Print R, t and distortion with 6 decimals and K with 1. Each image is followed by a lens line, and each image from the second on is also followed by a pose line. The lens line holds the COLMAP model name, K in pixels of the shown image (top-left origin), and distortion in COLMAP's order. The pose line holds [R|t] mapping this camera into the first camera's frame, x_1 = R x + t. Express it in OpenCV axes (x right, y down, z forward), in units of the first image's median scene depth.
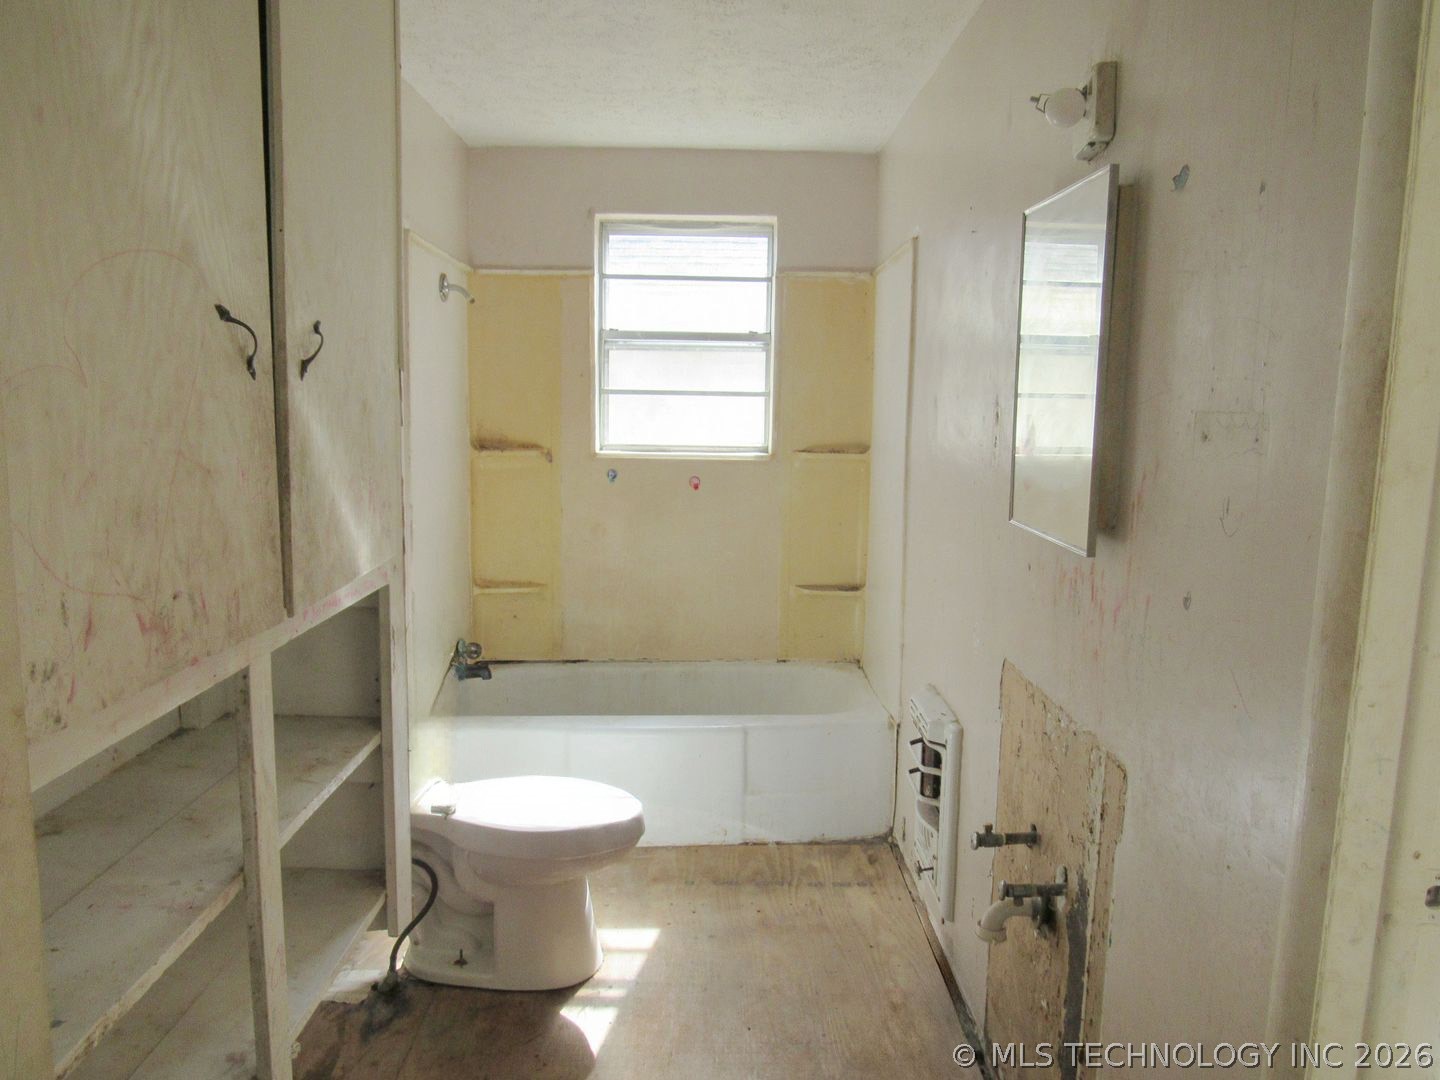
lens RADIAL K [[1031.5, 0, 720.0], [0, 1031.5, 540.0], [0, 0, 1]] dist [-0.024267, 0.000630]
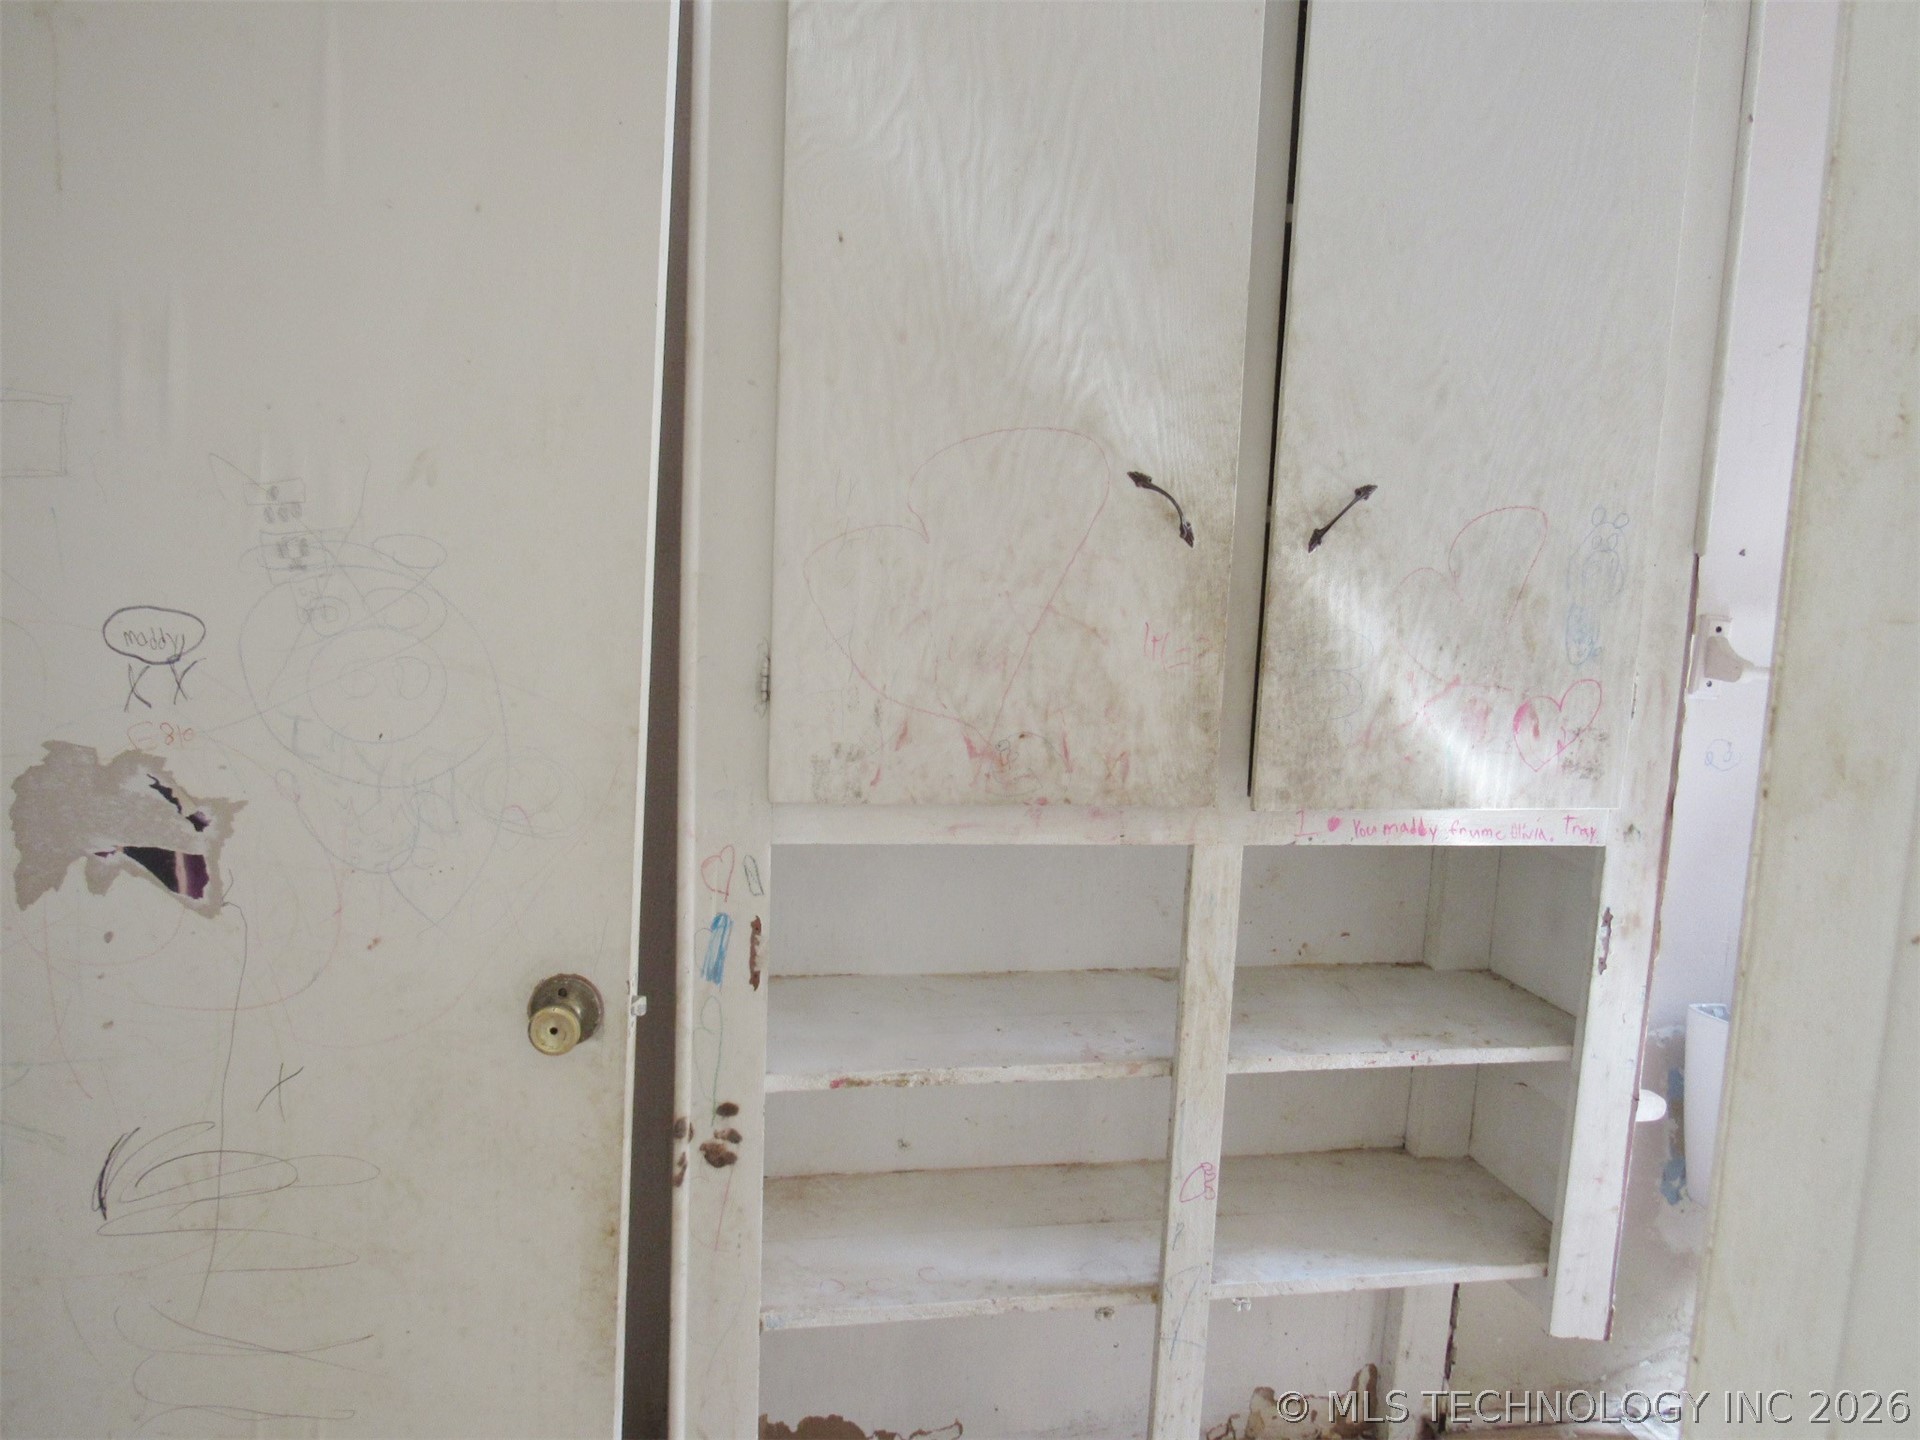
lens RADIAL K [[1375.3, 0, 960.0], [0, 1375.3, 720.0], [0, 0, 1]] dist [-0.024267, 0.000630]
pose [[0.195402, 0.112550, -0.974244, 0.892384], [-0.181844, 0.980325, 0.076781, -0.062688], [0.963717, 0.162157, 0.212024, 0.607190]]
